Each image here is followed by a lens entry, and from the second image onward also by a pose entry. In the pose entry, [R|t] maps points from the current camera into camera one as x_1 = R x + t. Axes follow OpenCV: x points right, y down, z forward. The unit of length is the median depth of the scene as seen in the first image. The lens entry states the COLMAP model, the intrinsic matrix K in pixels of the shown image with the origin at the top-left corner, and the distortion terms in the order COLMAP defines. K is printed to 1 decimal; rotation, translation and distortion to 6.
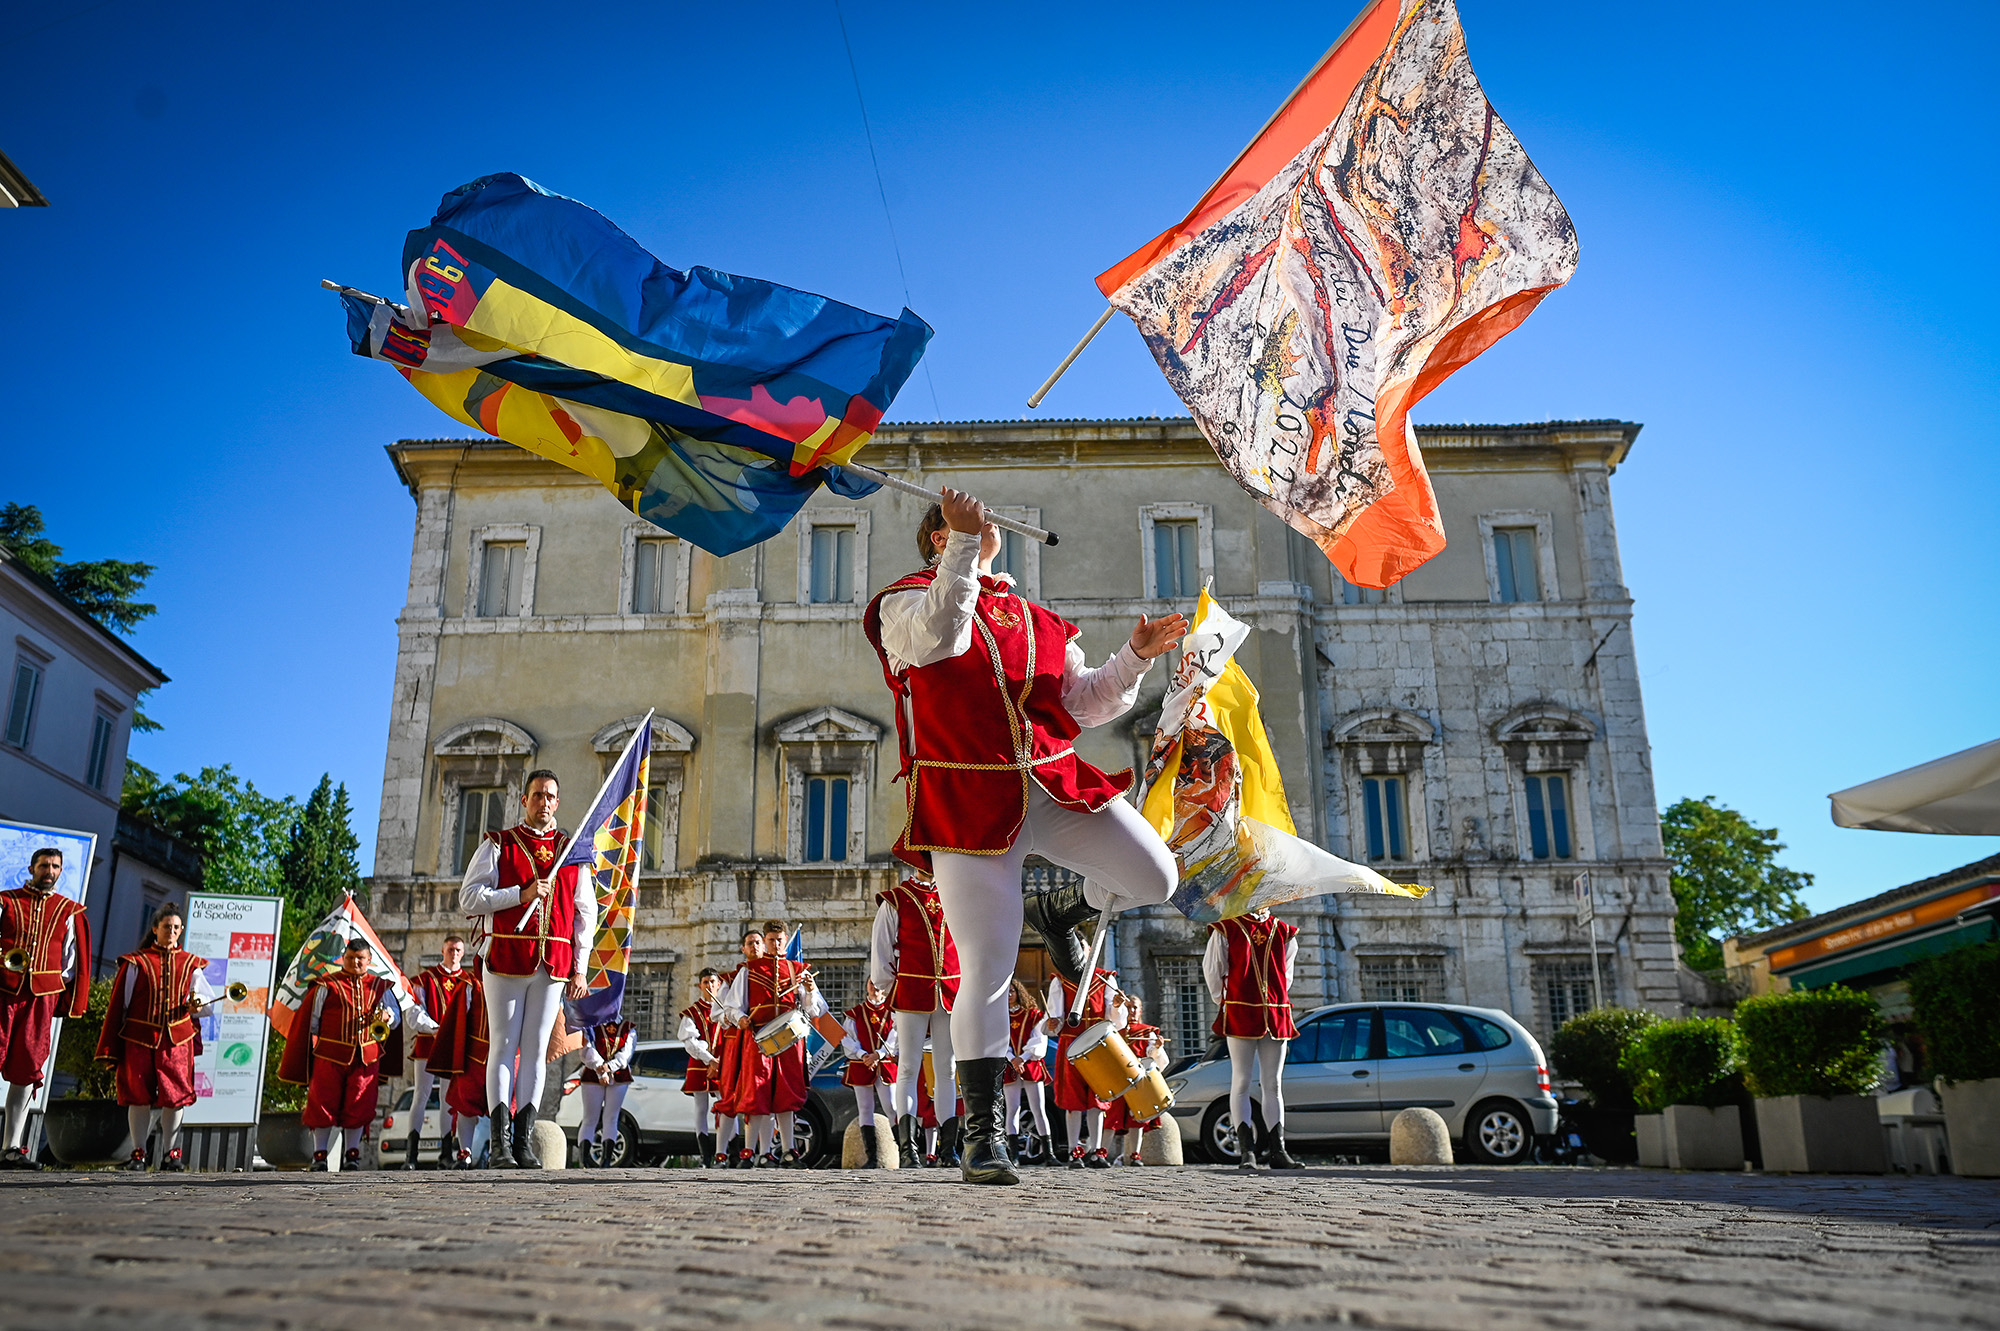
lens RADIAL K [[1628.8, 0, 987.4], [0, 1628.8, 683.8], [0, 0, 1]] dist [0.052682, 0.017159]
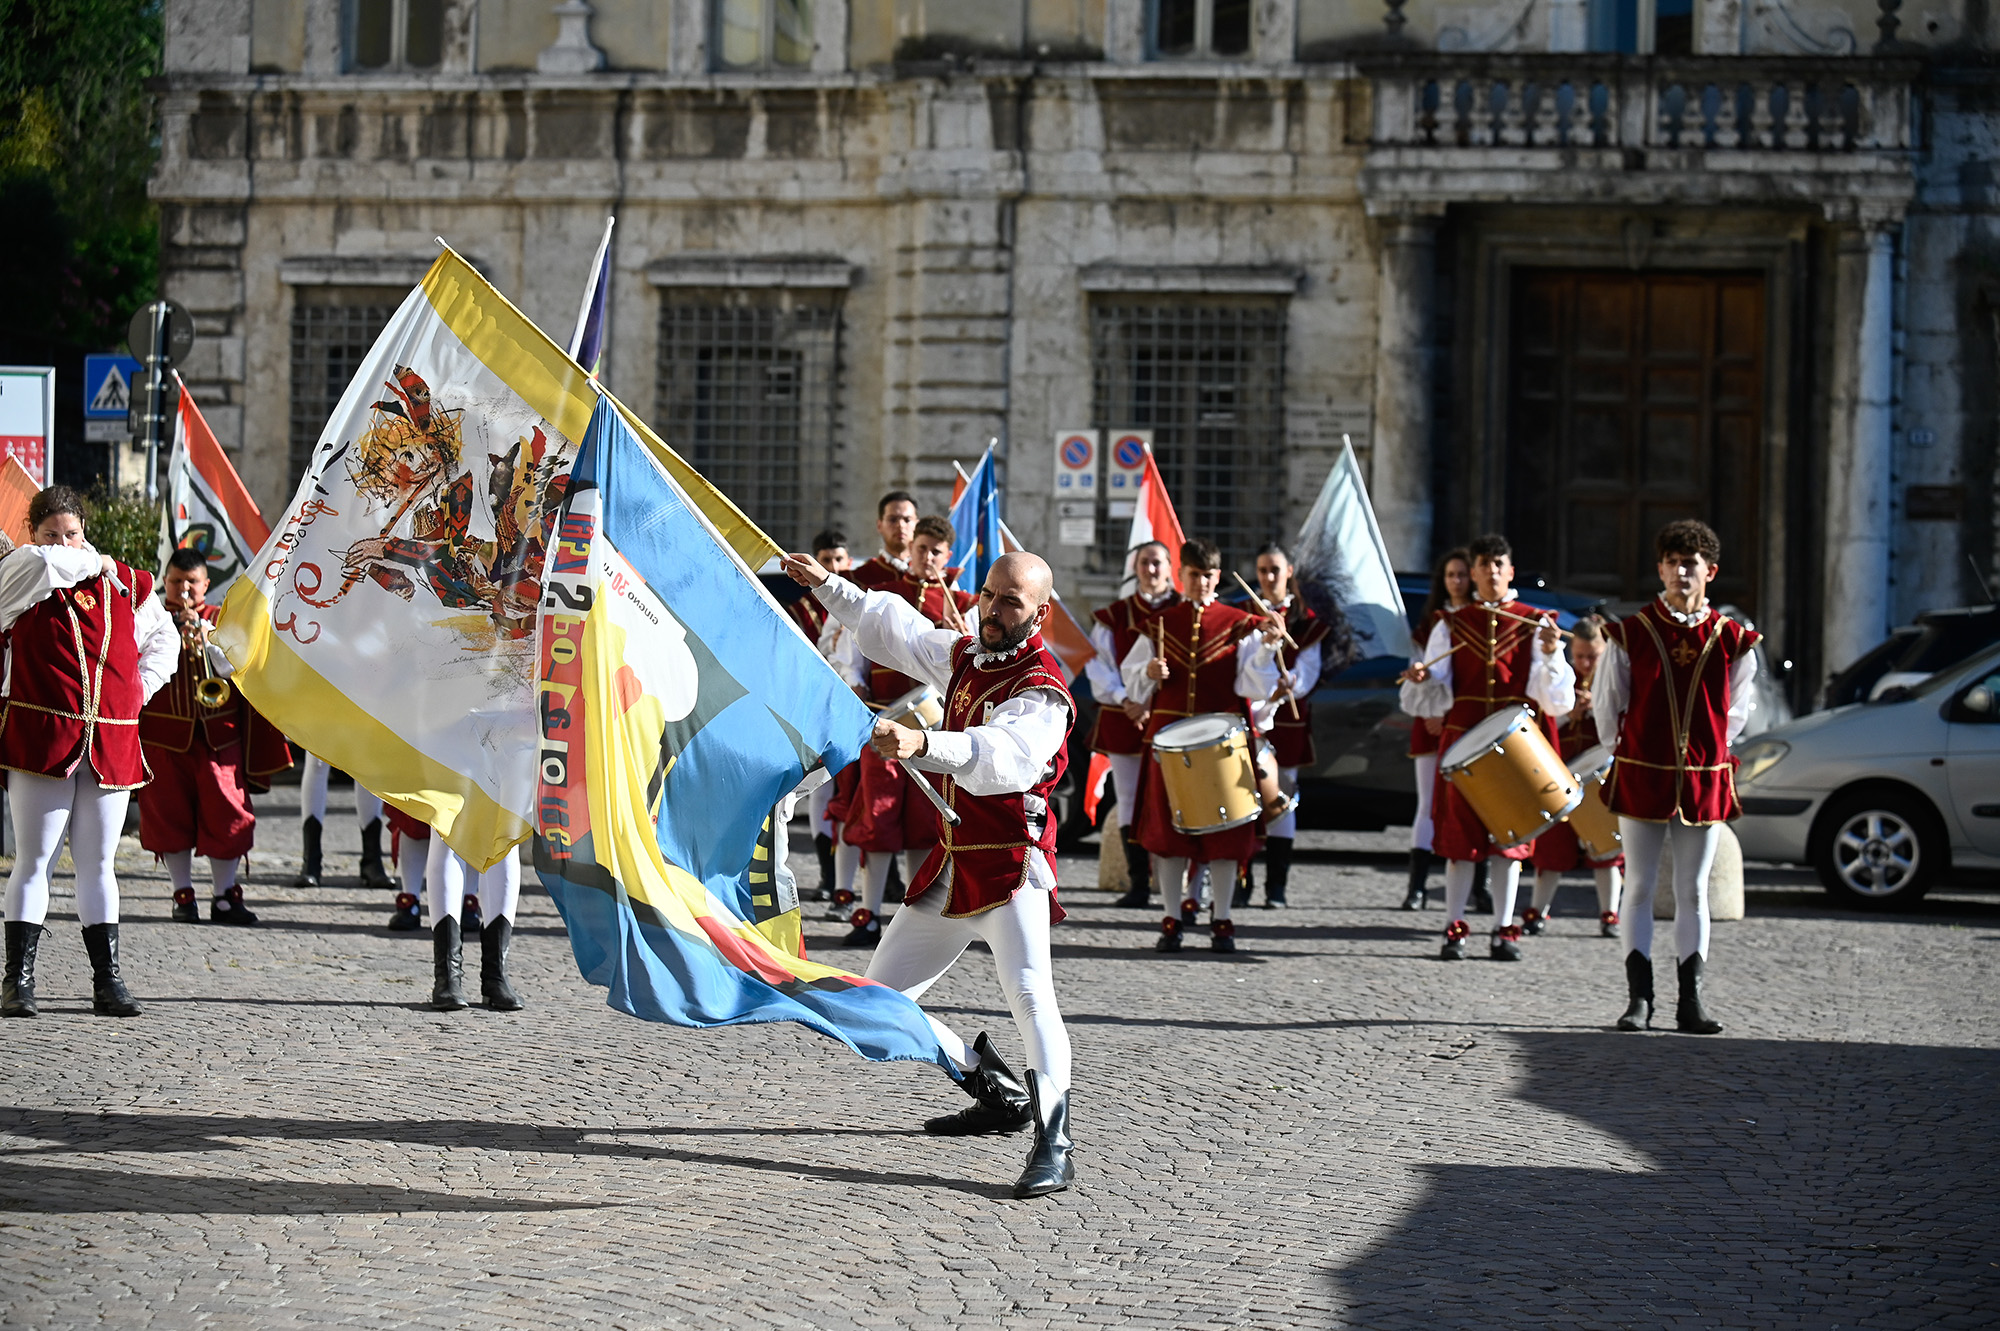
lens RADIAL K [[4643.4, 0, 1012.7], [0, 4643.4, 665.8], [0, 0, 1]] dist [0.155667, 0.000000]
pose [[0.985600, 0.039359, -0.164447, 0.055338], [0.010523, 0.956370, 0.291970, -0.090103], [0.168764, -0.289496, 0.942184, -0.168959]]
